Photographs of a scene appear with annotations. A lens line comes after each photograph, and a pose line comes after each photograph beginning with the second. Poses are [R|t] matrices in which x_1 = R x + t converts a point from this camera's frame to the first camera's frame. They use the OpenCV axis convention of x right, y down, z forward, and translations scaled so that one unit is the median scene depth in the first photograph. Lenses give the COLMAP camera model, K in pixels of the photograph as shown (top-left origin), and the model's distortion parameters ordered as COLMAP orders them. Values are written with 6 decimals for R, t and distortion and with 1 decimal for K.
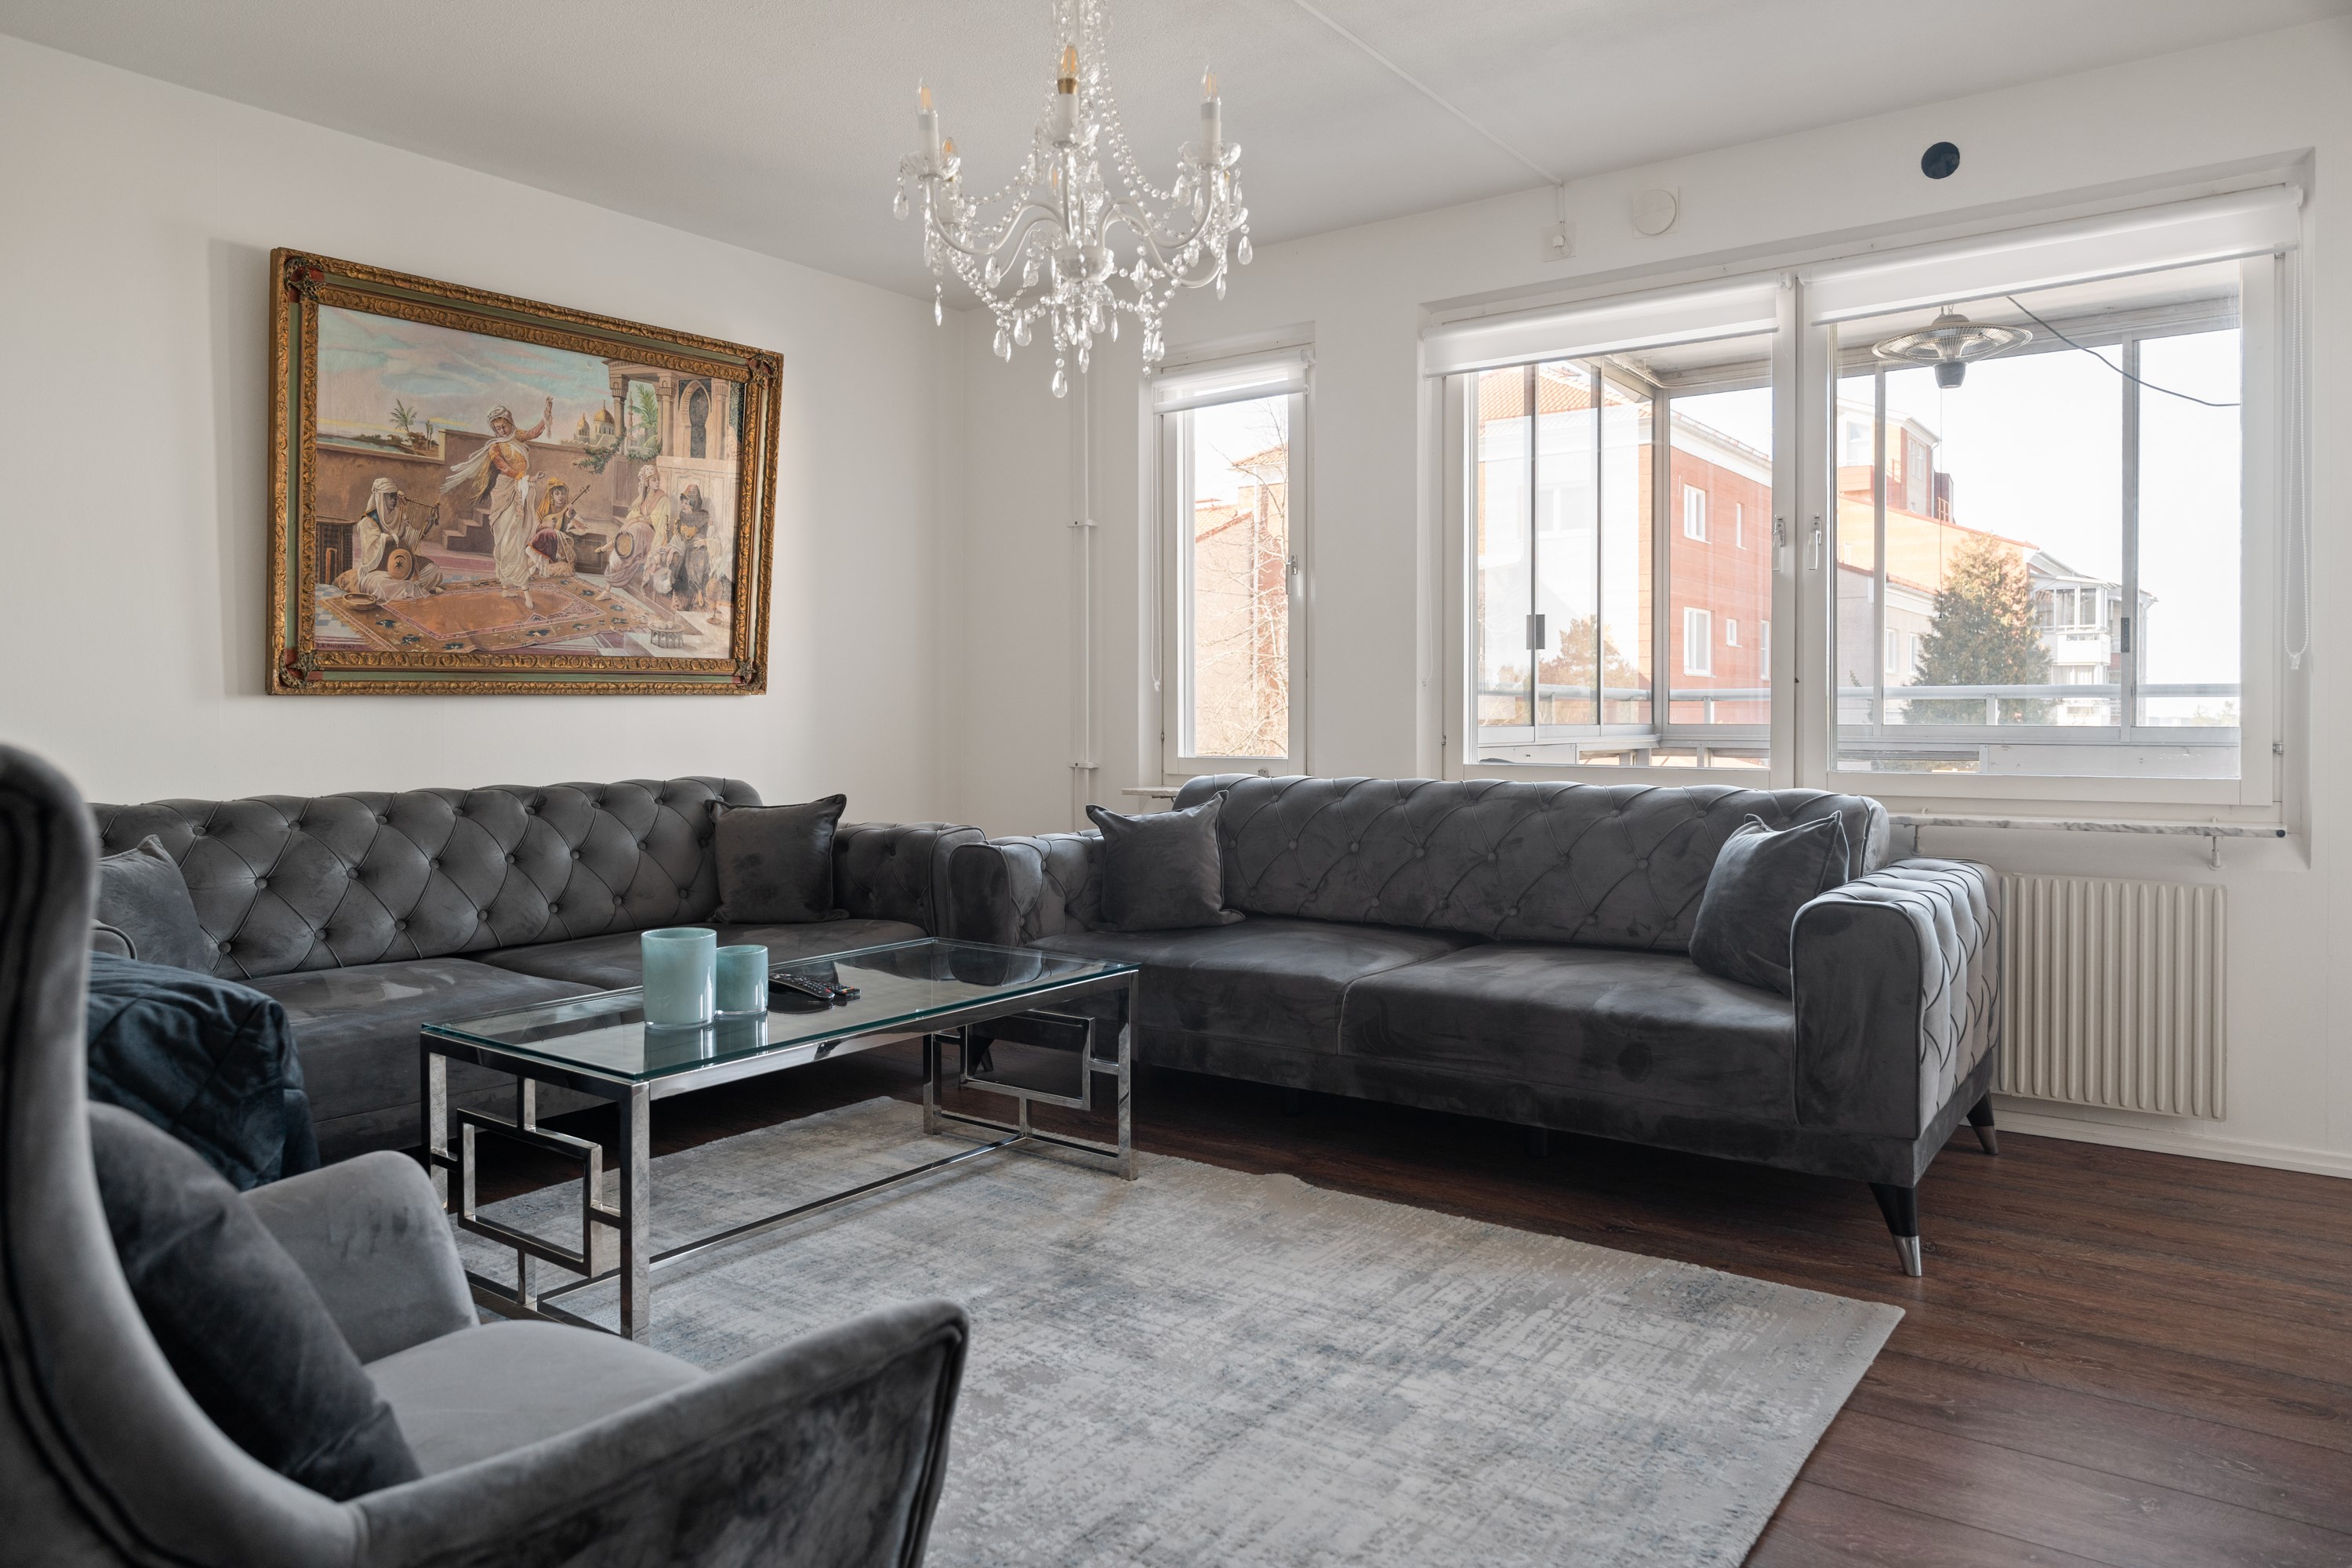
lens RADIAL K [[1525.3, 0, 1176.0], [0, 1525.3, 784.0], [0, 0, 1]] dist [-0.024199, 0.022818]
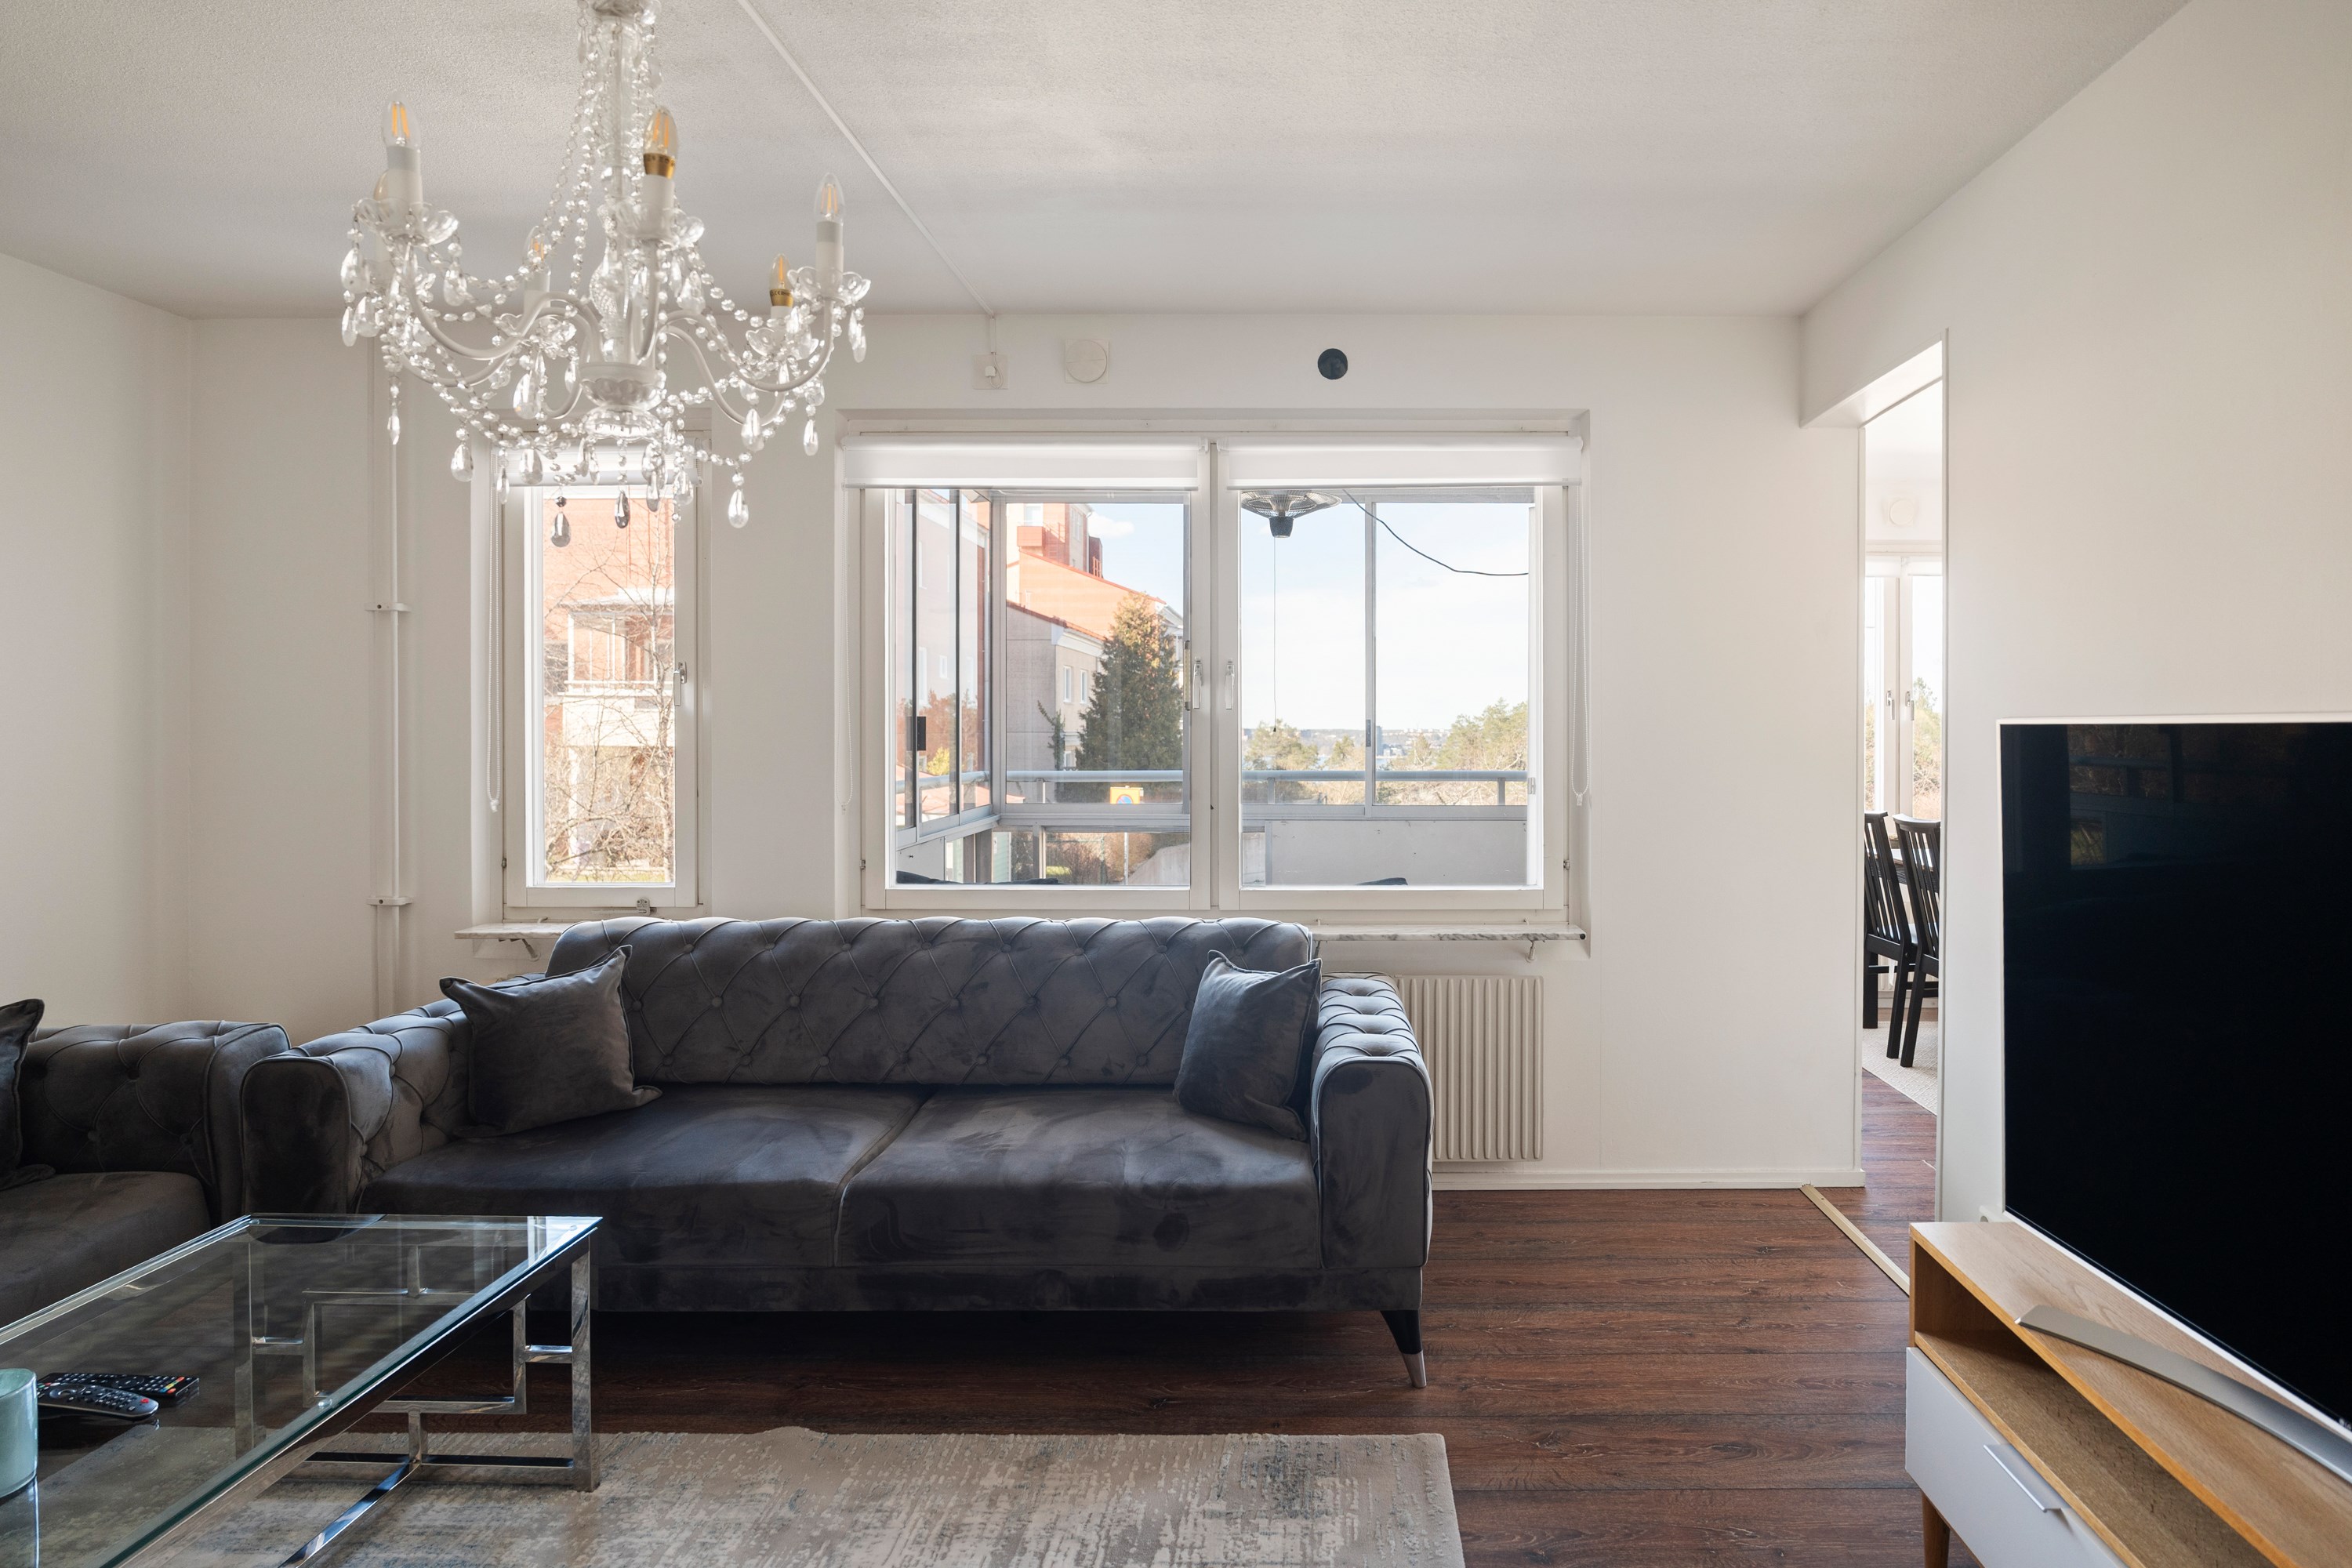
lens RADIAL K [[1311.4, 0, 1177.1], [0, 1311.4, 715.2], [0, 0, 1]] dist [-0.017184, 0.001519]
pose [[0.811073, -0.013753, 0.584784, -0.172078], [0.021558, 0.999747, -0.006387, -0.134698], [-0.584548, 0.017787, 0.811164, 0.254936]]
